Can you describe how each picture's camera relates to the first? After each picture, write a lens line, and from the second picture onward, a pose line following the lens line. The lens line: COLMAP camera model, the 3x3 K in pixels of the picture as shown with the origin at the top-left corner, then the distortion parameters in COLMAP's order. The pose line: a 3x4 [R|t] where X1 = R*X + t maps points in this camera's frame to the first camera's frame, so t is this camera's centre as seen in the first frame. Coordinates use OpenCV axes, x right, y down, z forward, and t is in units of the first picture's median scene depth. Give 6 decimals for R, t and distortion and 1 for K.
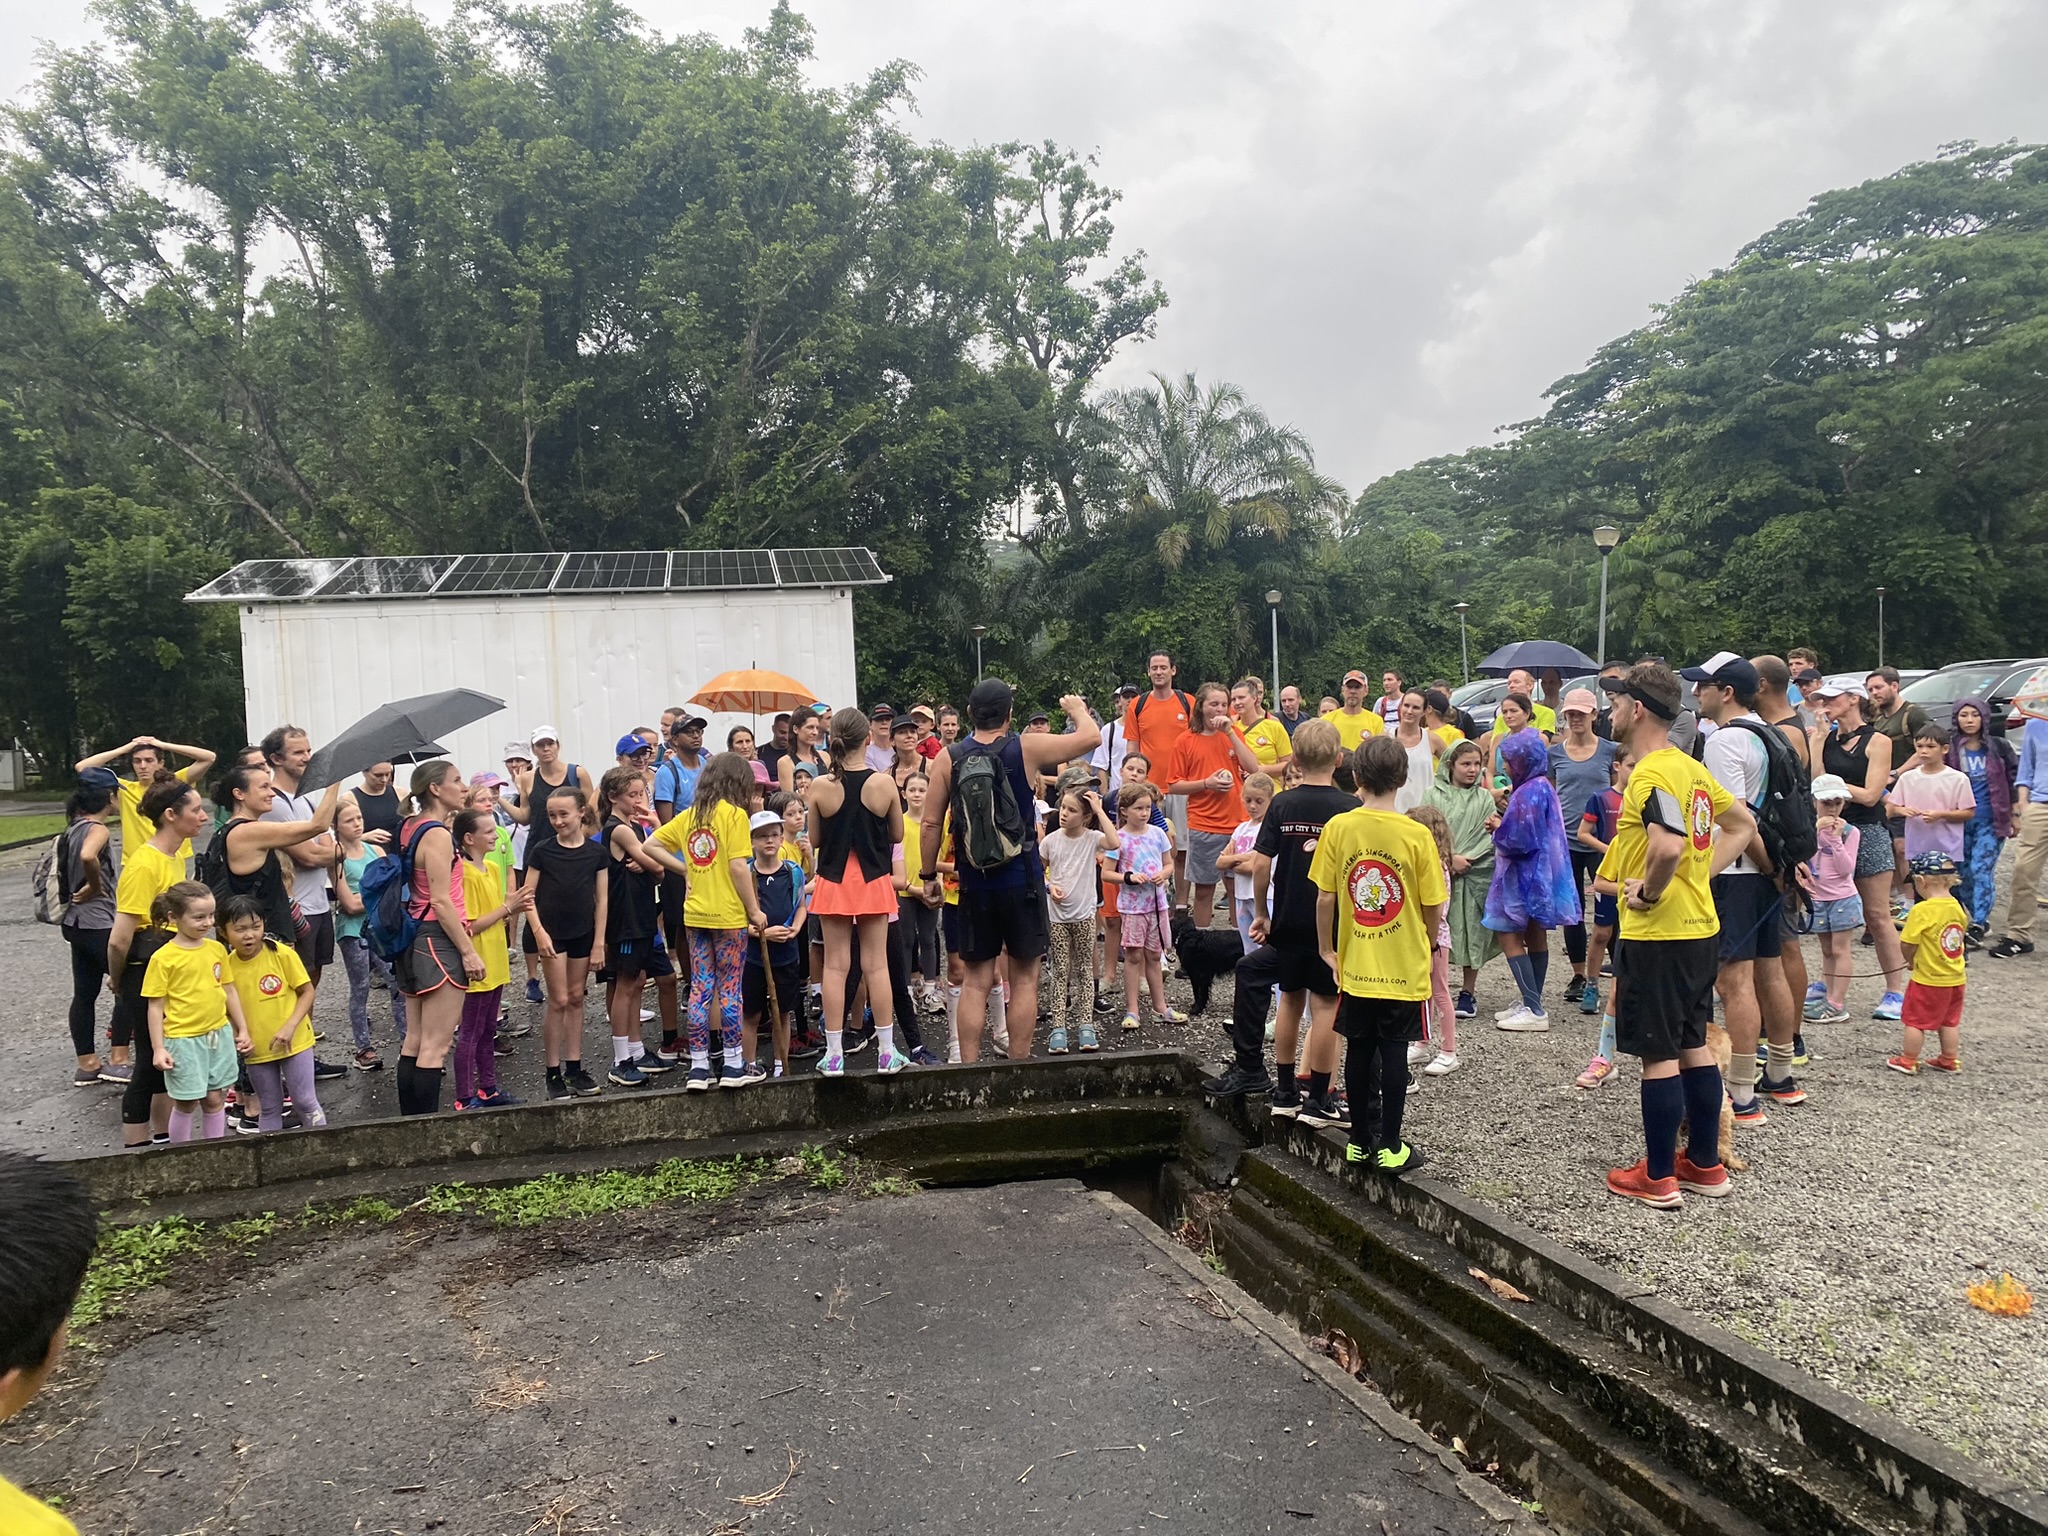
lens RADIAL K [[1530.1, 0, 1024.0], [0, 1530.1, 768.0], [0, 0, 1]] dist [0.046460, -0.052104]
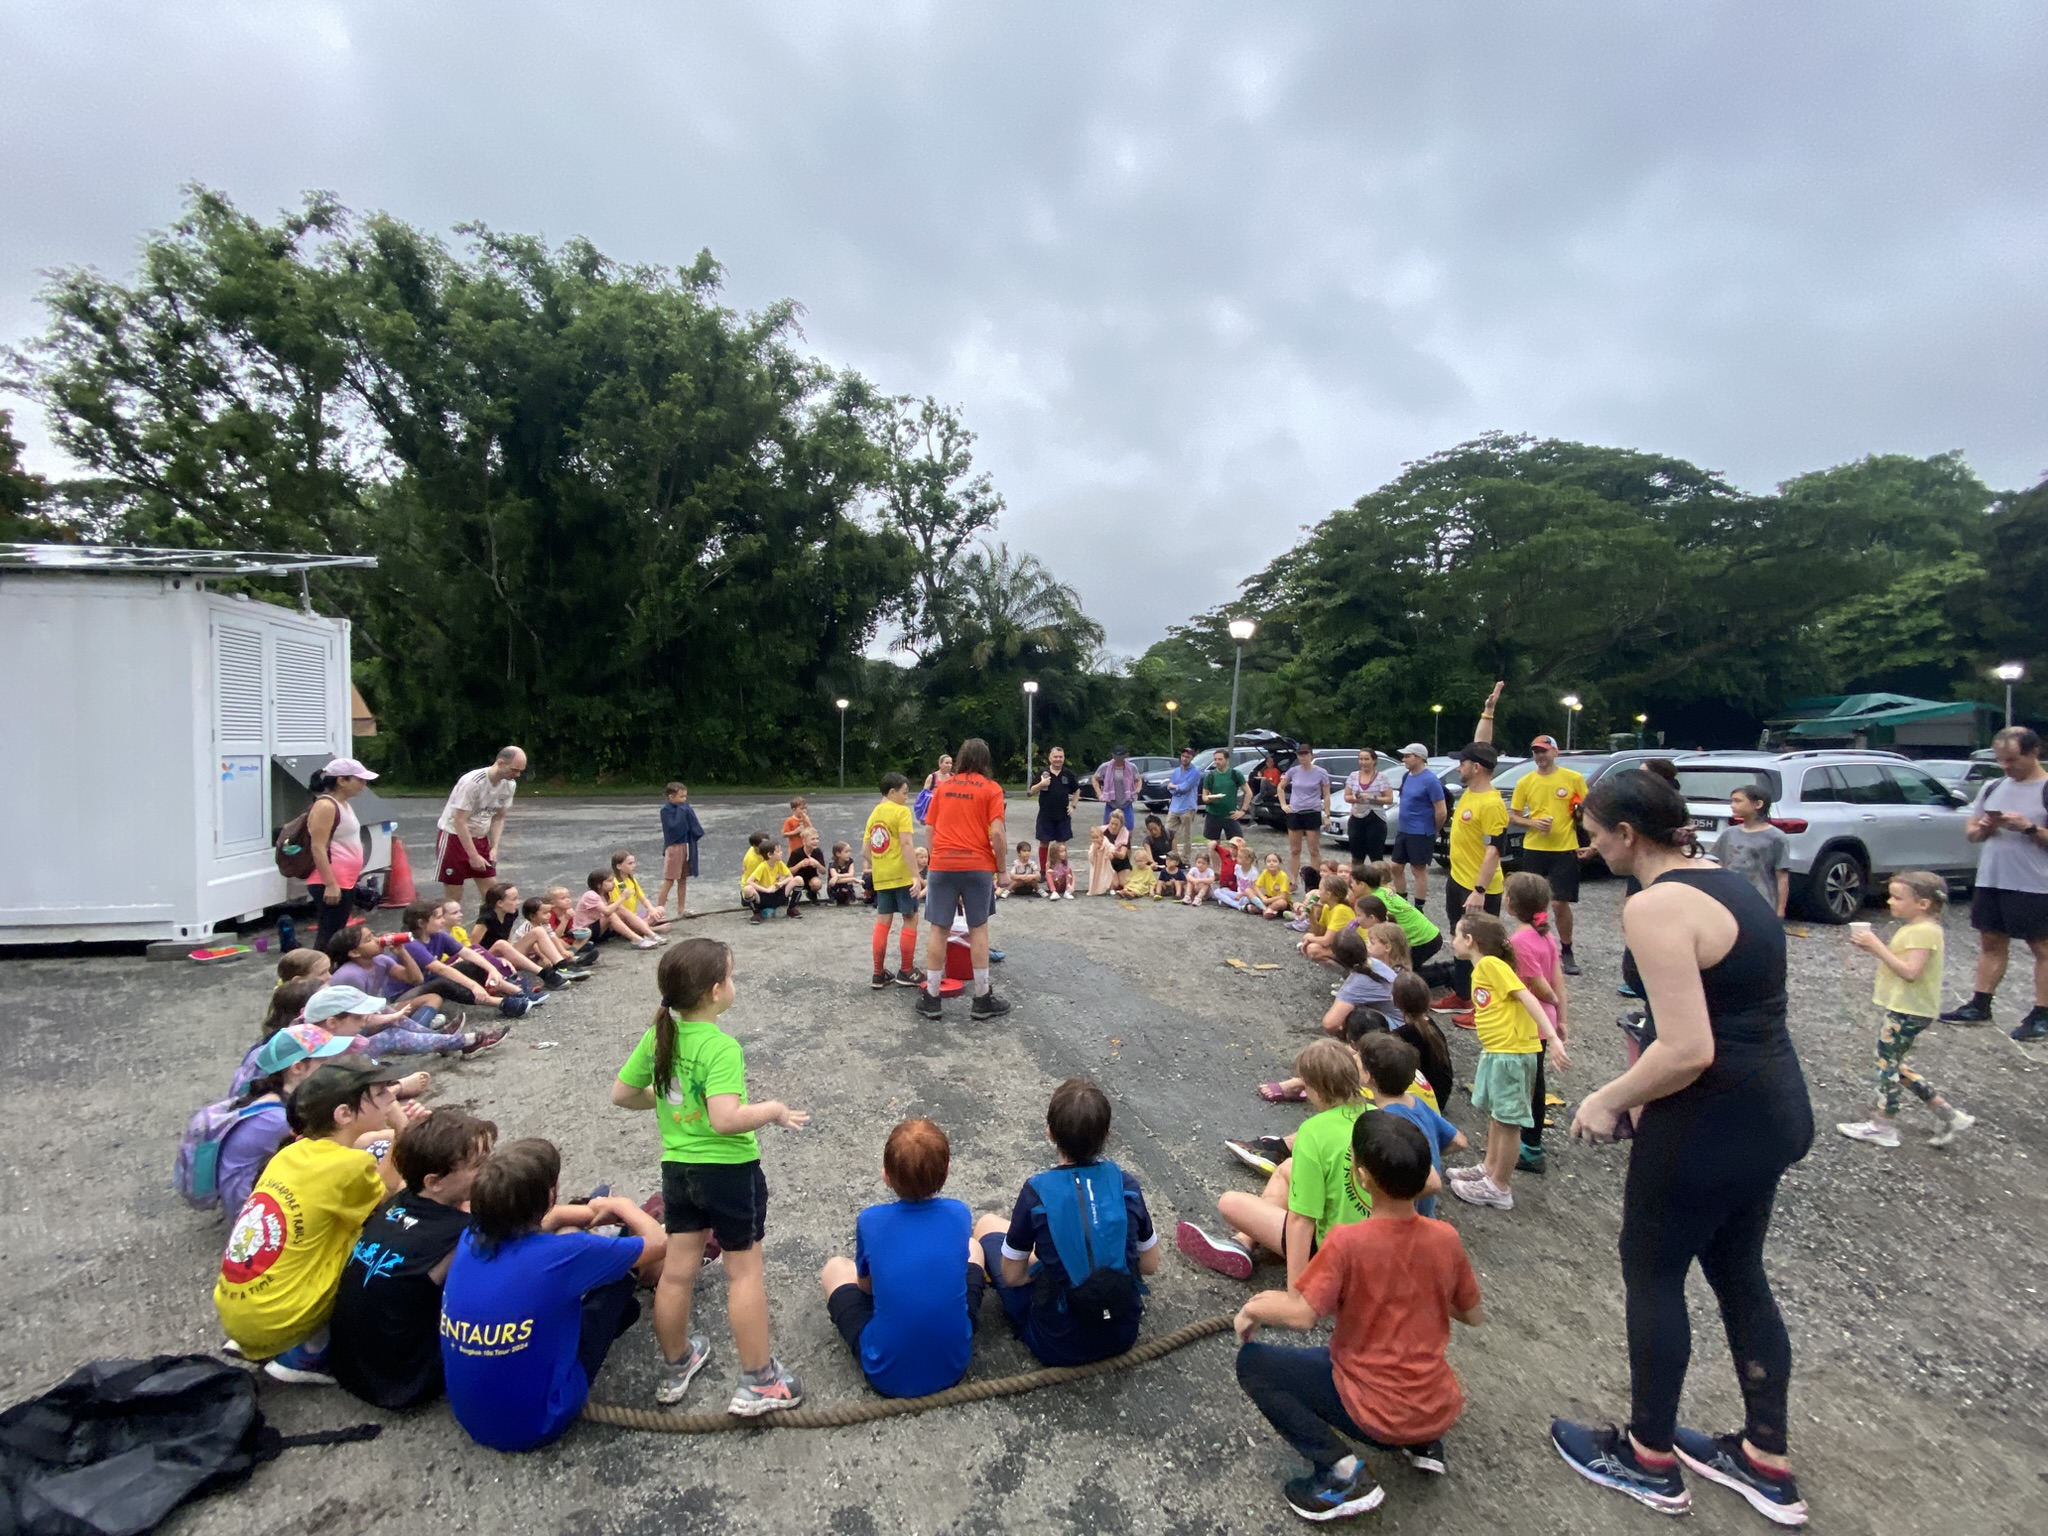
lens RADIAL K [[821.6, 0, 1028.9], [0, 821.6, 776.7], [0, 0, 1]] dist [0.029079, -0.031286]
pose [[0.996779, 0.044370, 0.066808, 0.086694], [-0.042981, 0.998832, -0.022092, -0.009701], [-0.067710, 0.019149, 0.997521, 0.187073]]
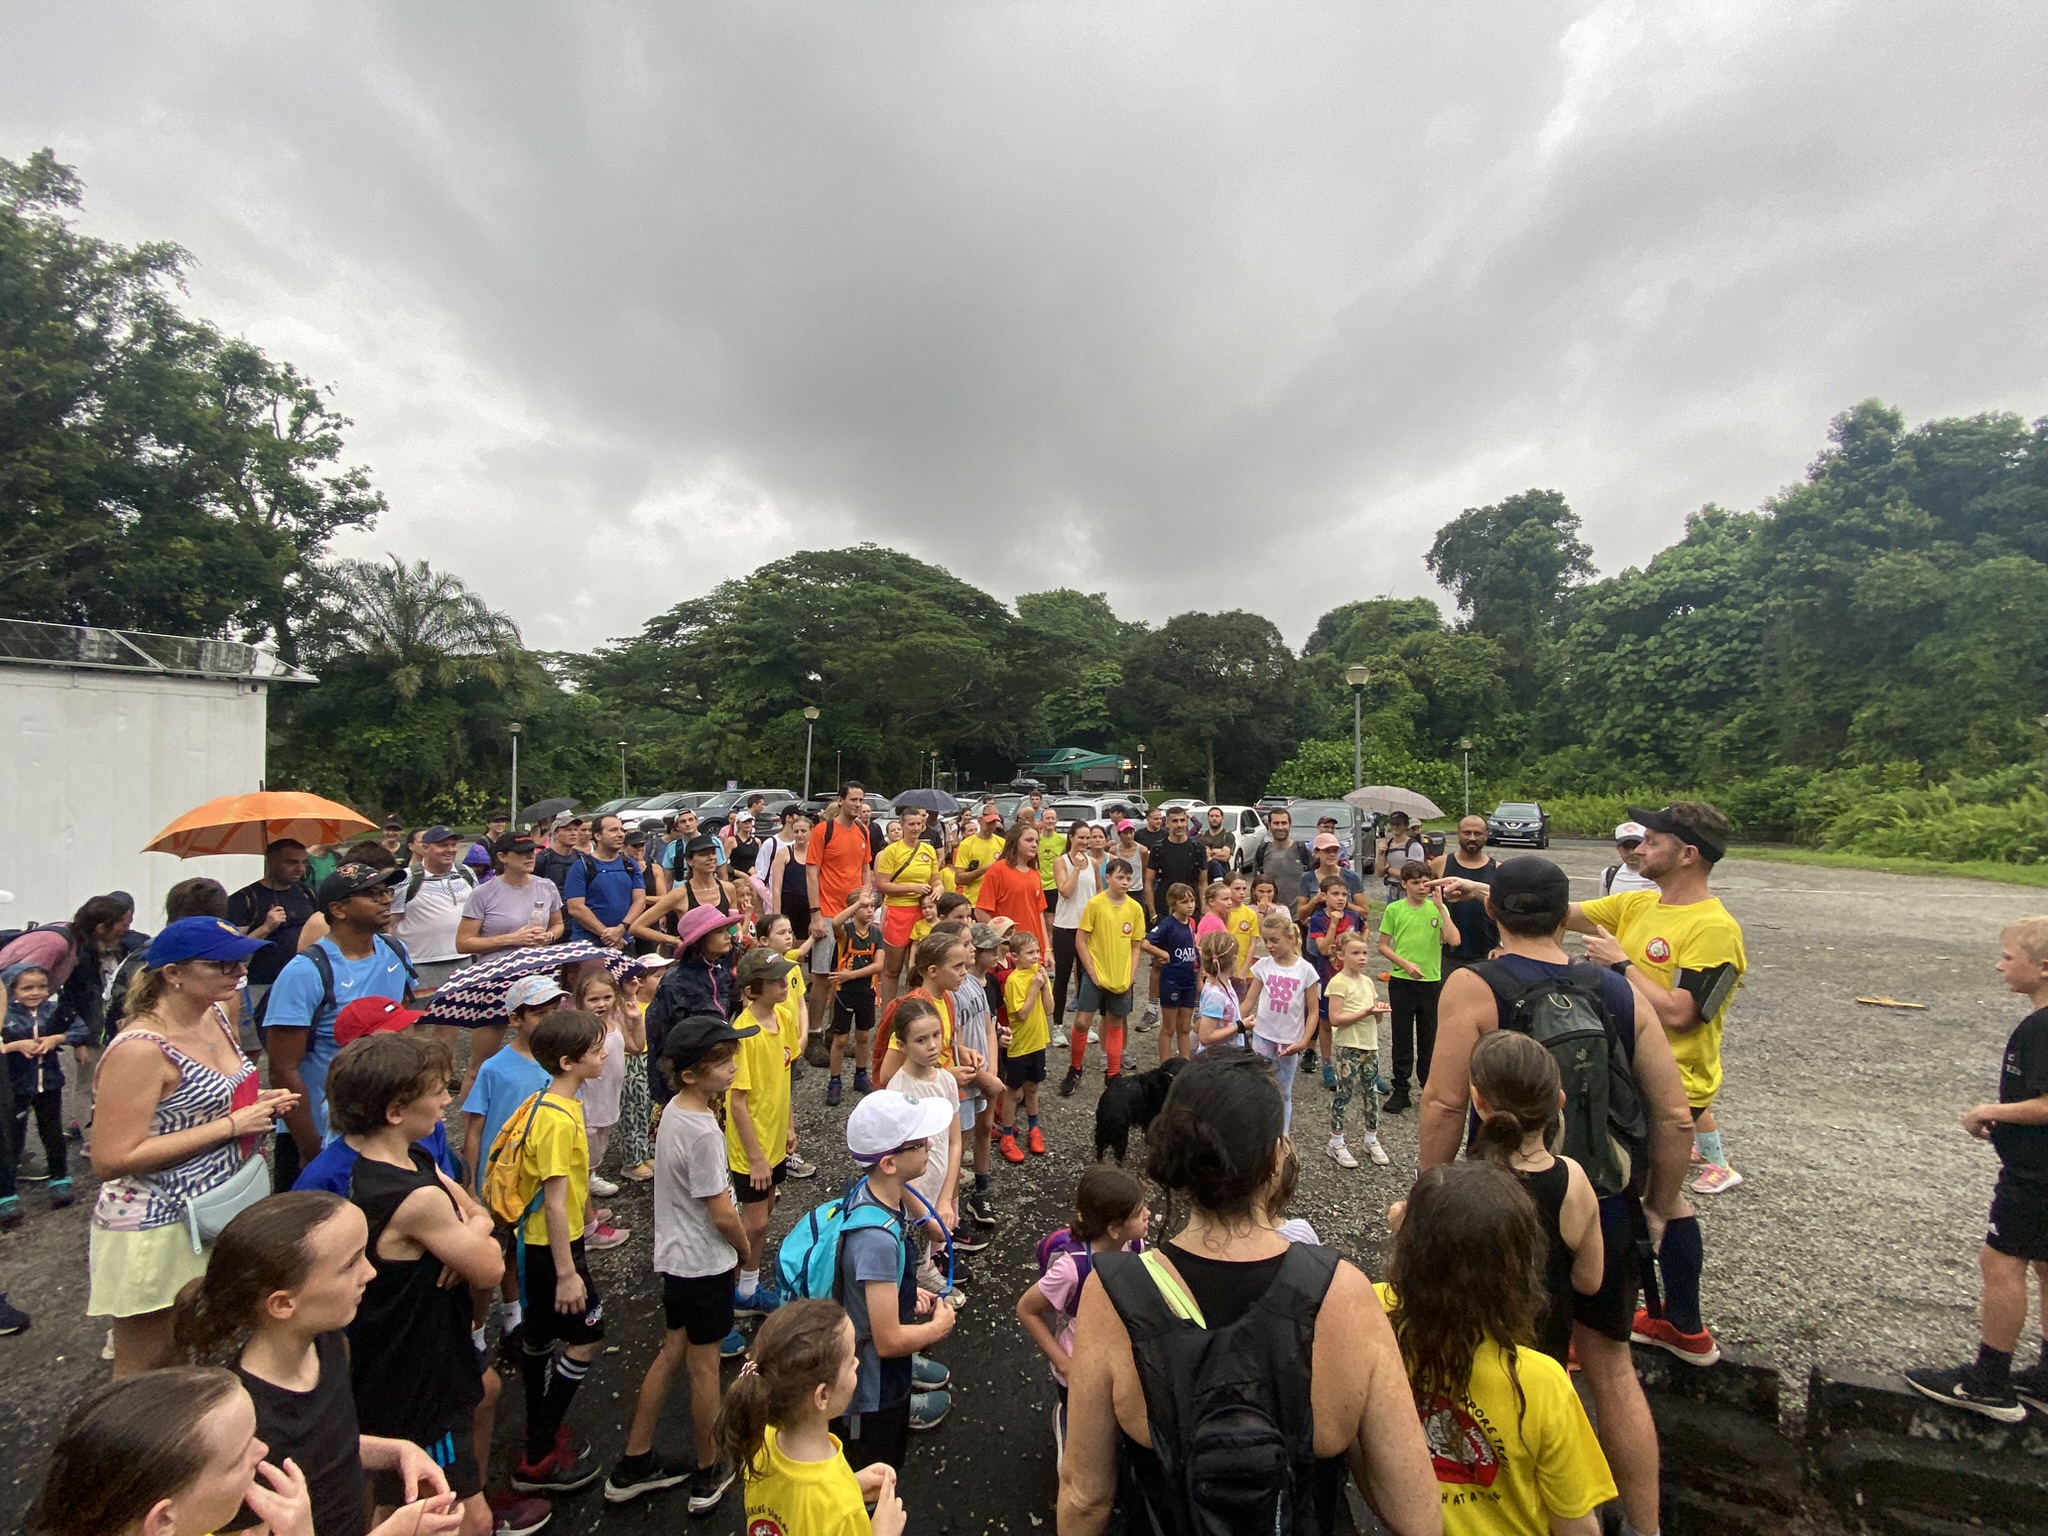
lens RADIAL K [[817.2, 0, 1016.7], [0, 817.2, 775.3], [0, 0, 1]] dist [-0.000532, -0.012810]
pose [[0.676236, 0.050342, 0.734963, -0.057198], [0.004944, 0.997330, -0.072862, -0.008513], [-0.736668, 0.052906, 0.674182, 0.121020]]
